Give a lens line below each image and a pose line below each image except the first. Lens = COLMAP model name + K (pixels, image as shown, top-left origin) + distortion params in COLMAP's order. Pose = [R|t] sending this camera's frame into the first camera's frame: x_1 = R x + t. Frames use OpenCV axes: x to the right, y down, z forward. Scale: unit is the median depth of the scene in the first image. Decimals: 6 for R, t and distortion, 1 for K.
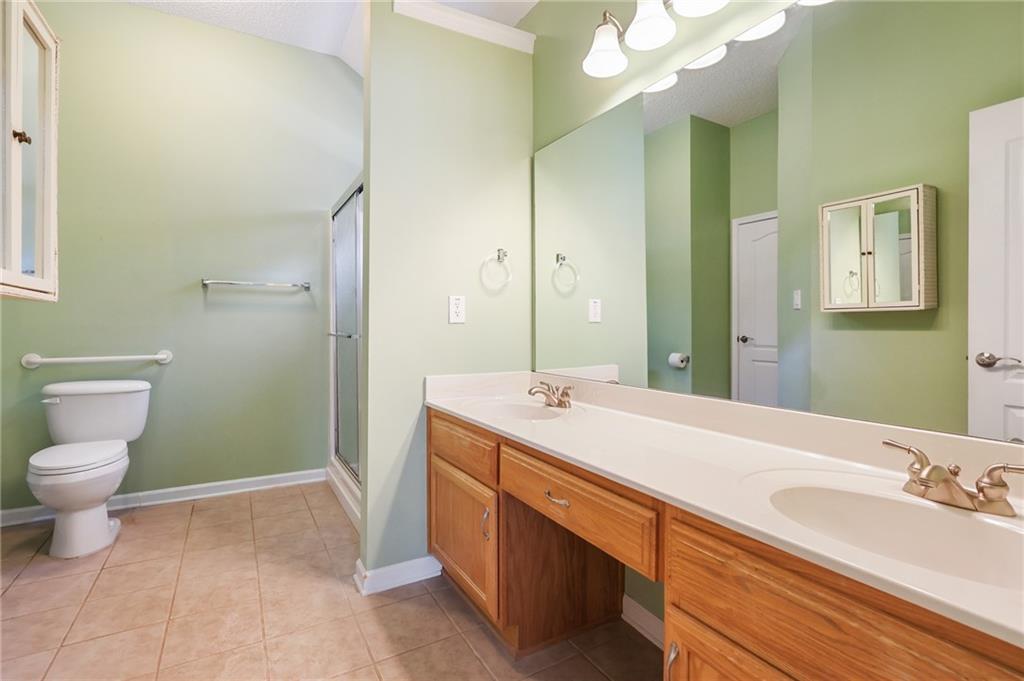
lens RADIAL K [[485.1, 0, 511.1], [0, 485.1, 322.9], [0, 0, 1]] dist [0.040435, -0.000394]
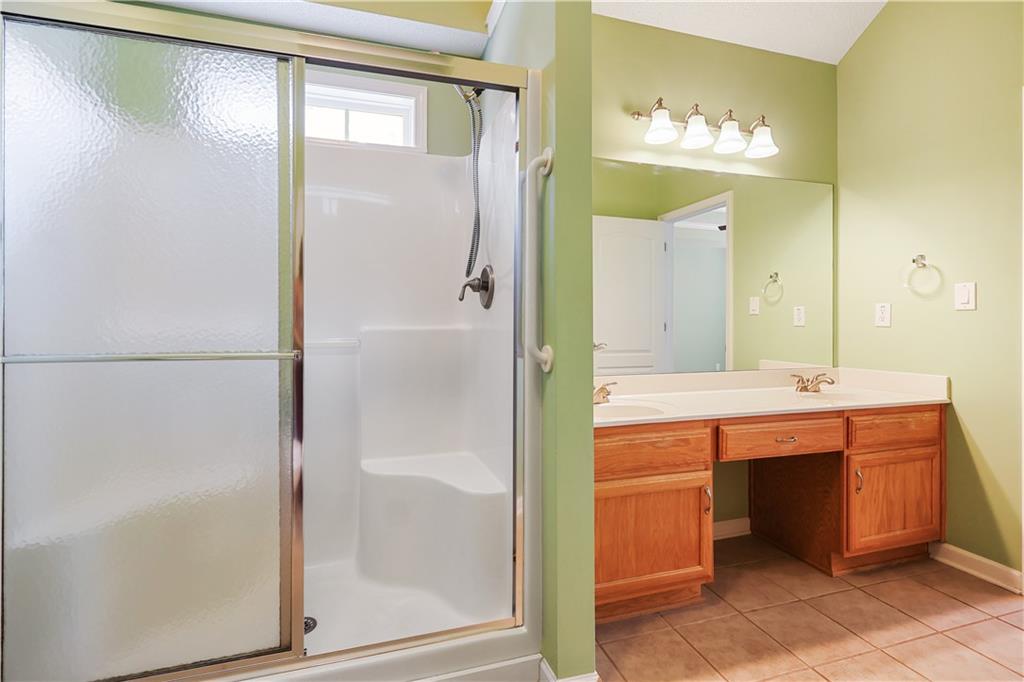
lens RADIAL K [[485.1, 0, 512.9], [0, 485.1, 333.8], [0, 0, 1]] dist [0.040435, -0.000394]
pose [[0.215166, -0.007097, 0.976552, -1.315271], [0.011315, 0.999925, 0.004774, 0.003913], [-0.976512, 0.010022, 0.215230, 1.223918]]
